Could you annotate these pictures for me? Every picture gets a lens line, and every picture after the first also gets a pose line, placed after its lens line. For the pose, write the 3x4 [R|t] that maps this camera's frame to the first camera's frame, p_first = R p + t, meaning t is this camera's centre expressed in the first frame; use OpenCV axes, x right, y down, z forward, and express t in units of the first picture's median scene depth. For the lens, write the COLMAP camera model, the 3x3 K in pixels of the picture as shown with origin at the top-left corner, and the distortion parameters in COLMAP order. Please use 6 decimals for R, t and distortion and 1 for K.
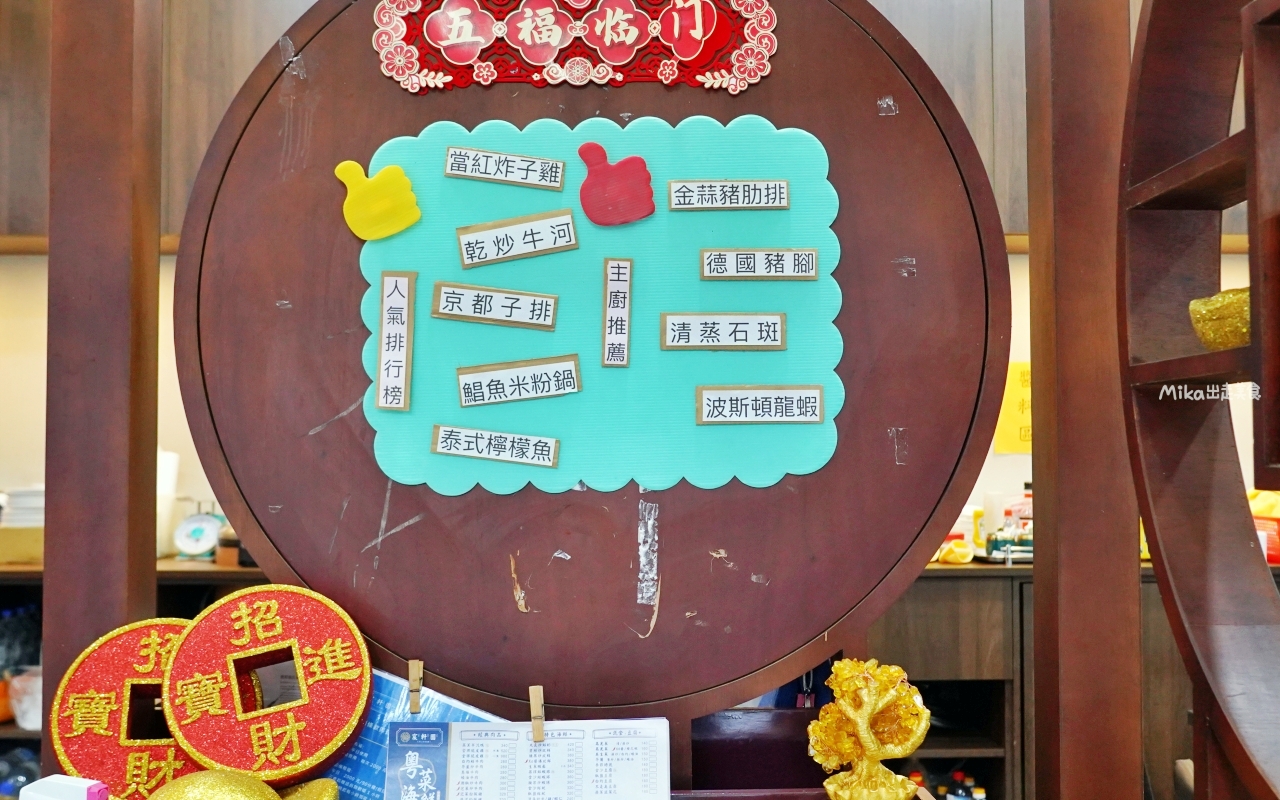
lens RADIAL K [[1260.3, 0, 642.1], [0, 1260.3, 397.0], [0, 0, 1]] dist [-0.047837, -0.003856]
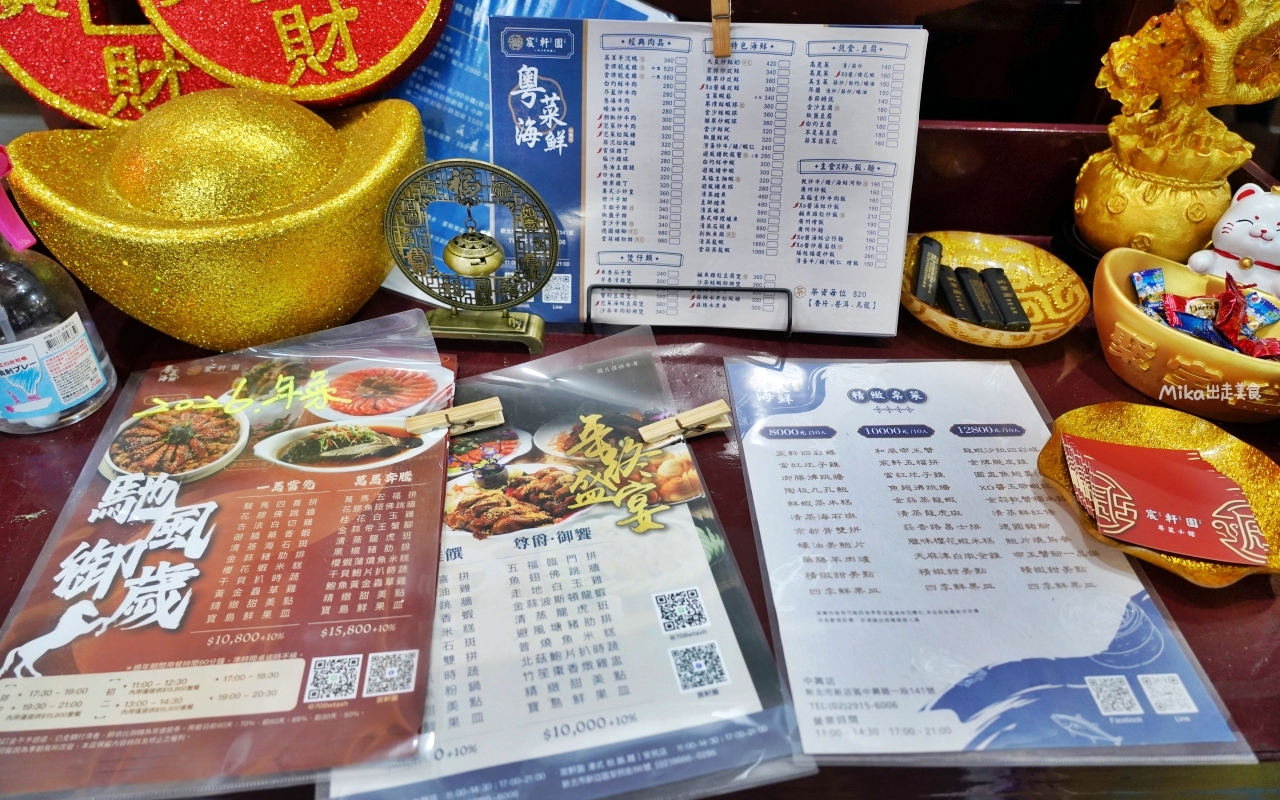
lens RADIAL K [[875.7, 0, 649.2], [0, 875.7, 397.5], [0, 0, 1]] dist [-0.024945, 0.020935]
pose [[0.998947, 0.045878, -0.000161, -0.111778], [-0.034000, 0.742649, 0.668817, 0.105690], [0.030804, -0.668108, 0.743427, 0.547555]]
